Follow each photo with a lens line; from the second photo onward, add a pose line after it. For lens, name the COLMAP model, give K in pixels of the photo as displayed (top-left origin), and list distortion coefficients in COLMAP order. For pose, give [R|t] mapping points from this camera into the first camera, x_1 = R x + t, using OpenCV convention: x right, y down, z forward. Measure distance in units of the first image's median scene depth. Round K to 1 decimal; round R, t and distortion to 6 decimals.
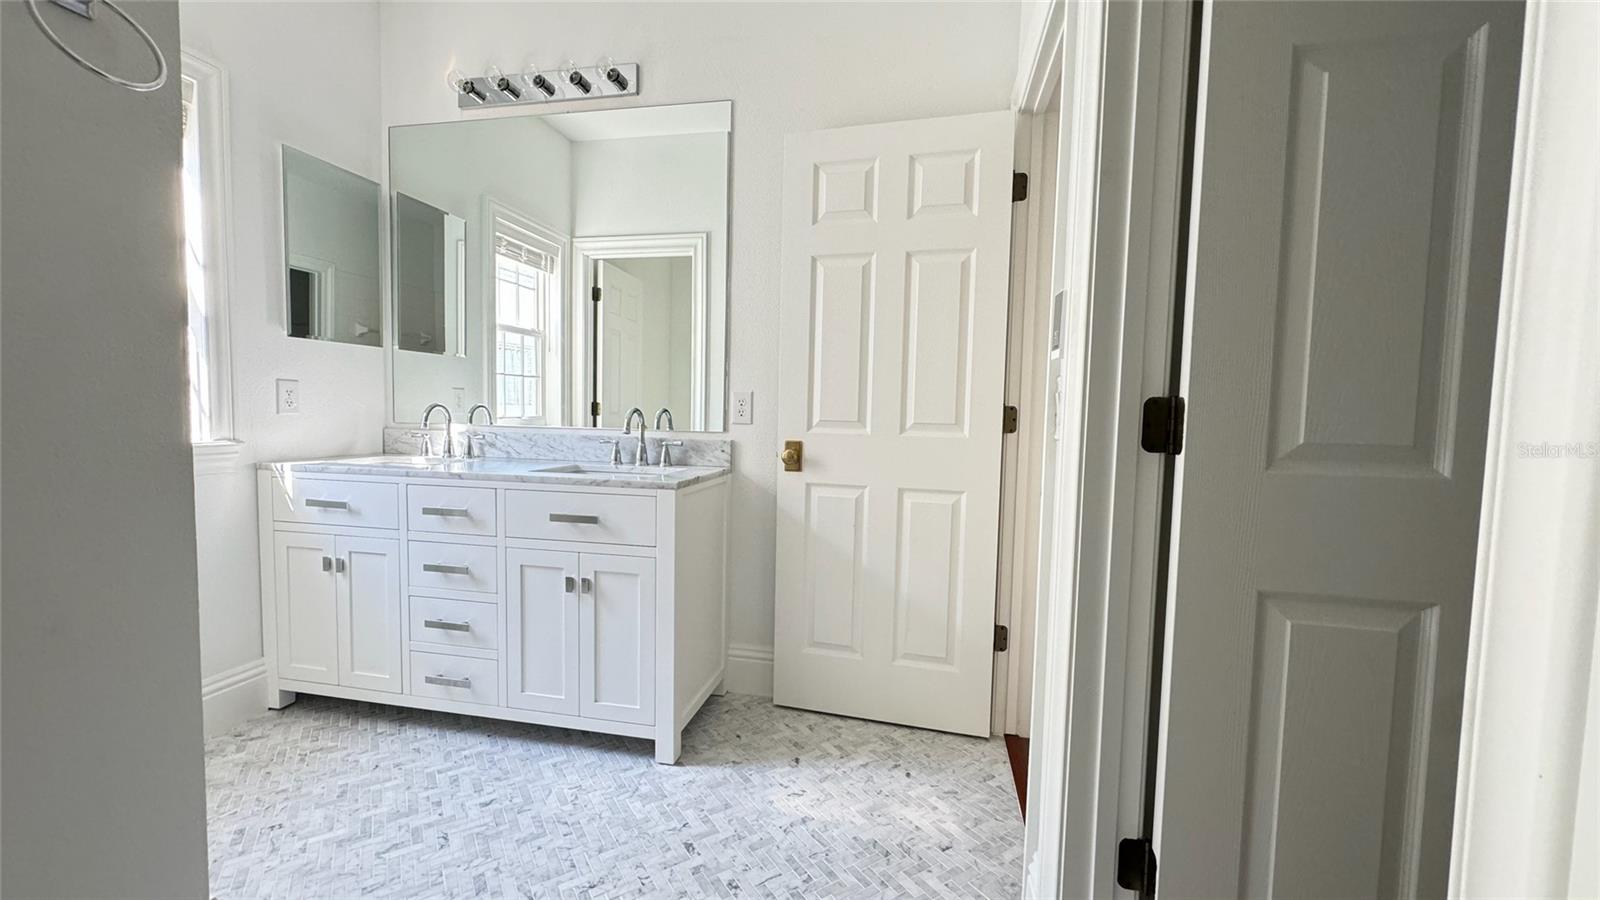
lens RADIAL K [[640.3, 0, 800.0], [0, 640.3, 450.0], [0, 0, 1]] dist [0.000432, 0.000193]
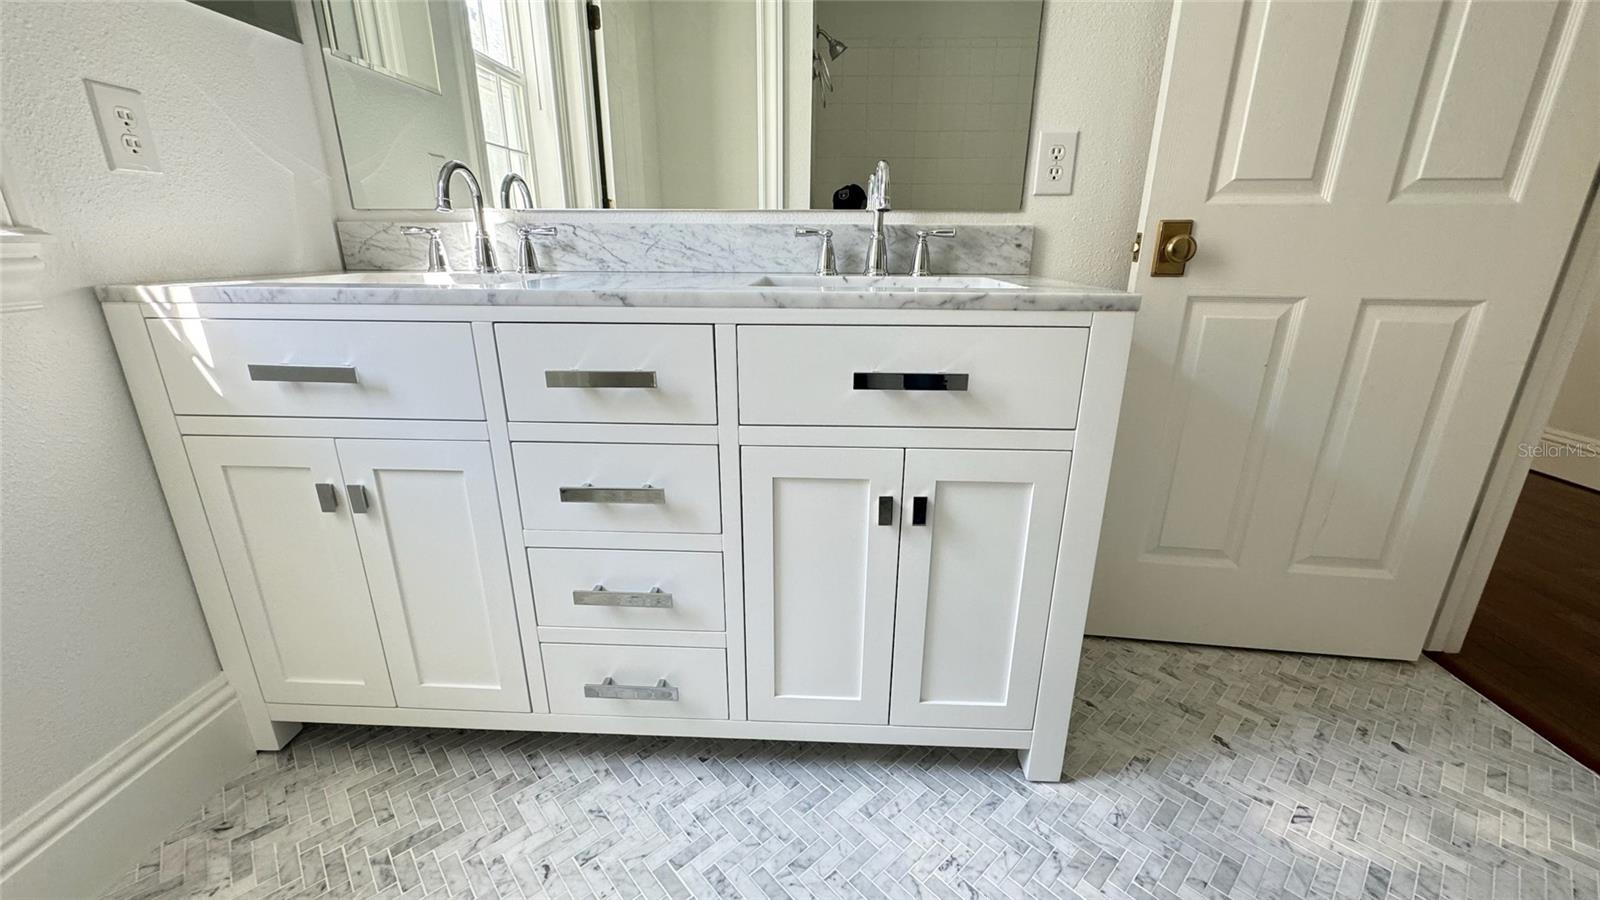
lens RADIAL K [[640.3, 0, 800.0], [0, 640.3, 450.0], [0, 0, 1]] dist [0.000432, 0.000193]
pose [[0.987348, -0.065662, 0.144338, -0.461111], [0.026755, 0.966171, 0.256511, 0.029444], [-0.156298, -0.249404, 0.955703, 0.499052]]
